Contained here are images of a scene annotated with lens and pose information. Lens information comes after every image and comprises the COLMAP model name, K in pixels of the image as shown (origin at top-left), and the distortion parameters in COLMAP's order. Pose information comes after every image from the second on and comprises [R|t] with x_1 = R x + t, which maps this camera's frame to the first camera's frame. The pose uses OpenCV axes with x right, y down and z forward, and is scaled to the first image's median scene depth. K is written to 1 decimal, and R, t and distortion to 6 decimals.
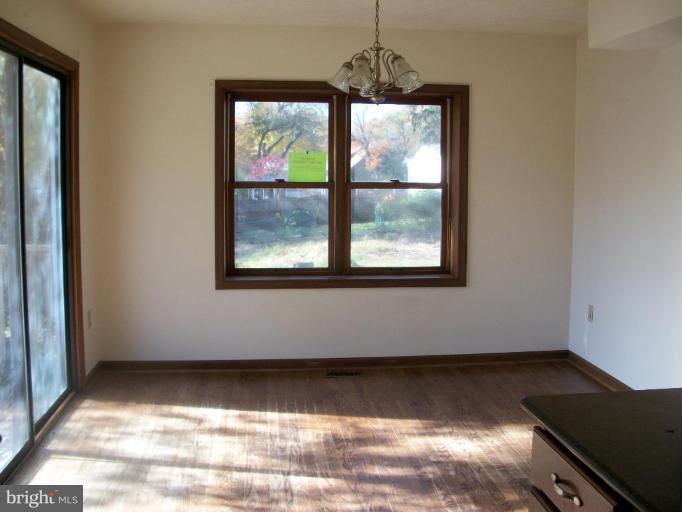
lens RADIAL K [[862.9, 0, 341.0], [0, 862.9, 256.0], [0, 0, 1]] dist [-0.196107, 0.023984]
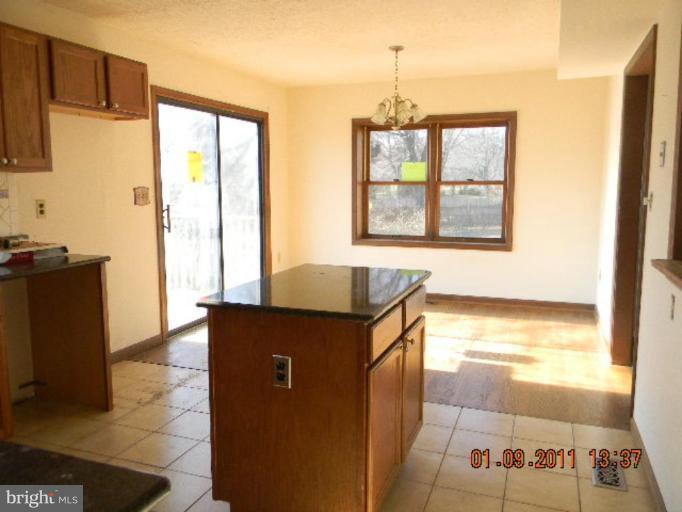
lens RADIAL K [[546.0, 0, 341.0], [0, 546.0, 256.0], [0, 0, 1]] dist [-0.006119, -0.008489]
pose [[0.868786, 0.059812, -0.491562, 0.348450], [-0.035348, 0.997637, 0.058916, -0.002066], [0.493924, -0.033810, 0.868847, 0.050757]]
